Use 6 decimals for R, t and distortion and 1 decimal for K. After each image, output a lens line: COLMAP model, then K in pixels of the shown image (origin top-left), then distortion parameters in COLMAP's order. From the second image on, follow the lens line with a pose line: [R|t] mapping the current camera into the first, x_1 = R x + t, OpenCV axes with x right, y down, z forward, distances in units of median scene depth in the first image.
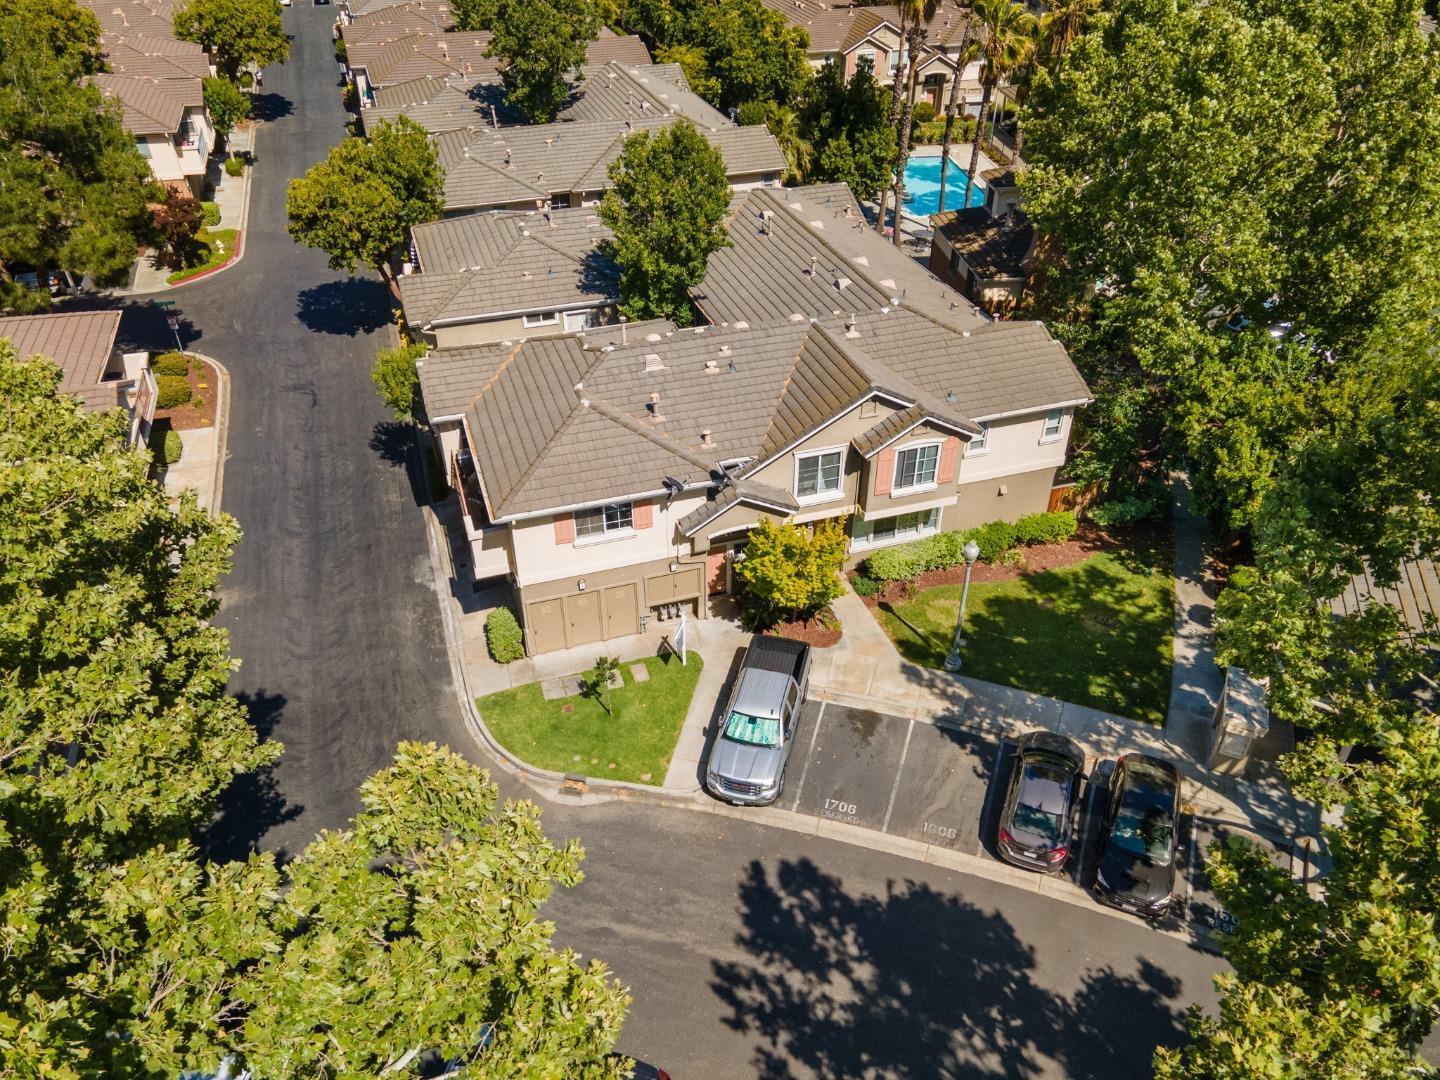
lens RADIAL K [[1038.5, 0, 719.5], [0, 1038.5, 540.7], [0, 0, 1]] dist [0.001050, -0.000646]
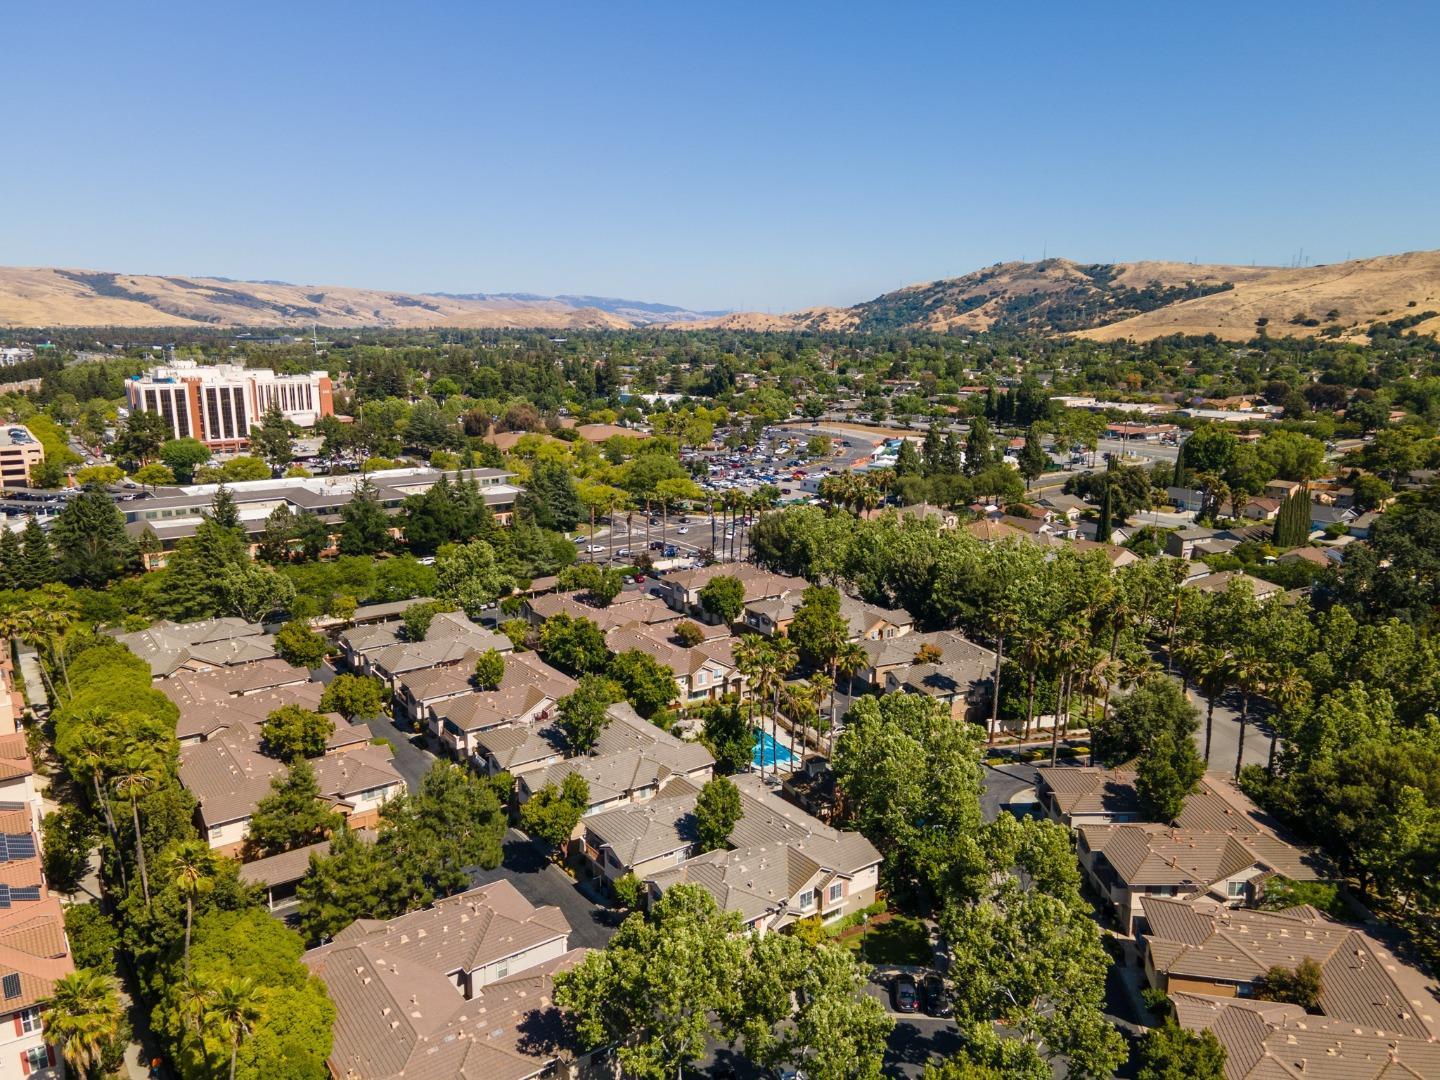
lens RADIAL K [[1038.5, 0, 719.8], [0, 1038.5, 539.5], [0, 0, 1]] dist [0.001050, -0.000646]
pose [[0.951162, -0.056744, 0.303433, -0.923418], [0.173829, 0.910754, -0.374581, 0.061576], [-0.255098, 0.409033, 0.876138, -1.827932]]
